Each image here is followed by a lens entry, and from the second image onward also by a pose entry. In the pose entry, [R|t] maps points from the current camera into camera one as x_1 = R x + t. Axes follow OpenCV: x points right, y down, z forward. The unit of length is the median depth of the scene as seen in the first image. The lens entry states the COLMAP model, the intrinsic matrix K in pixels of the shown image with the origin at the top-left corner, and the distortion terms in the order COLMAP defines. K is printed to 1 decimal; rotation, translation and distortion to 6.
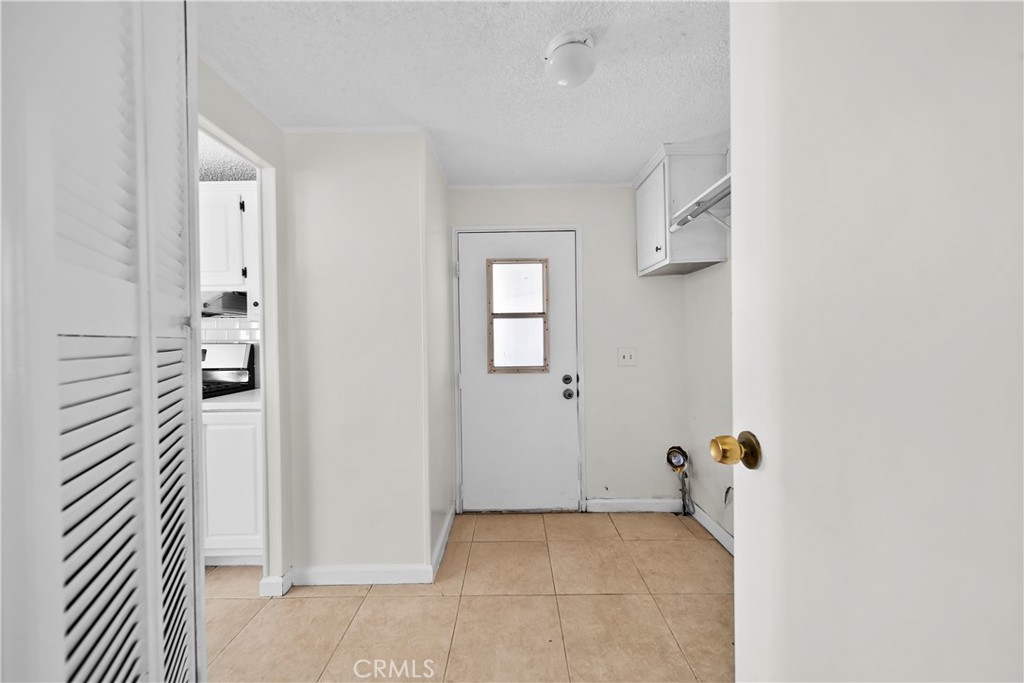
lens RADIAL K [[362.5, 0, 512.1], [0, 362.5, 339.7], [0, 0, 1]] dist [0.002377, -0.000287]
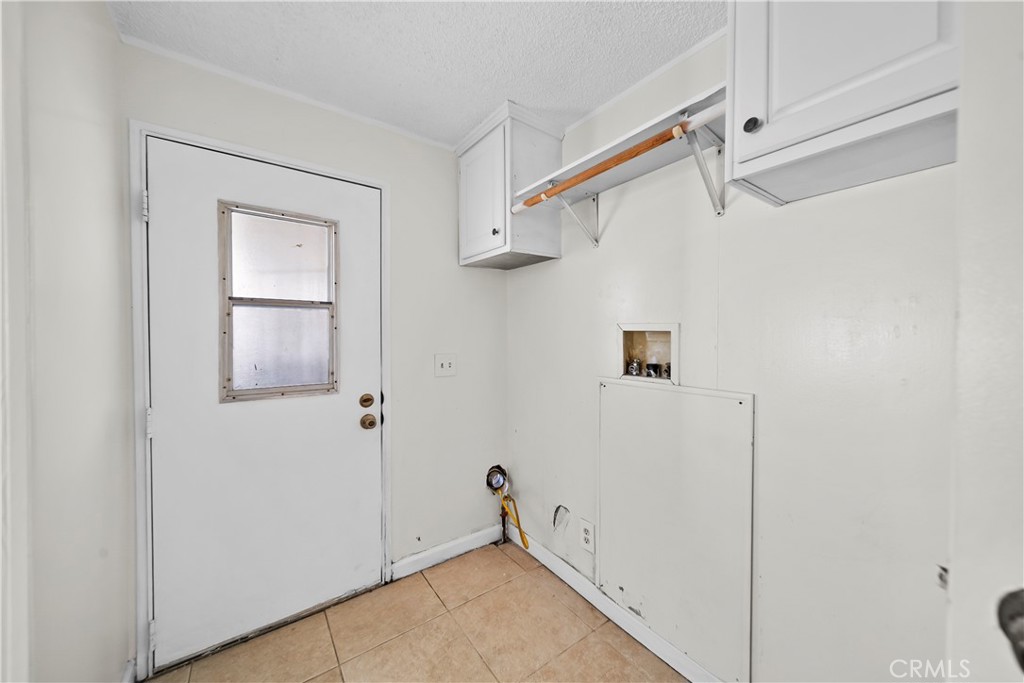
lens RADIAL K [[362.5, 0, 513.4], [0, 362.5, 338.6], [0, 0, 1]] dist [0.002377, -0.000287]
pose [[0.807712, 0.008280, 0.589519, -0.031586], [-0.009480, 0.999955, -0.001056, -0.011377], [-0.589501, -0.004735, 0.807754, 0.277751]]
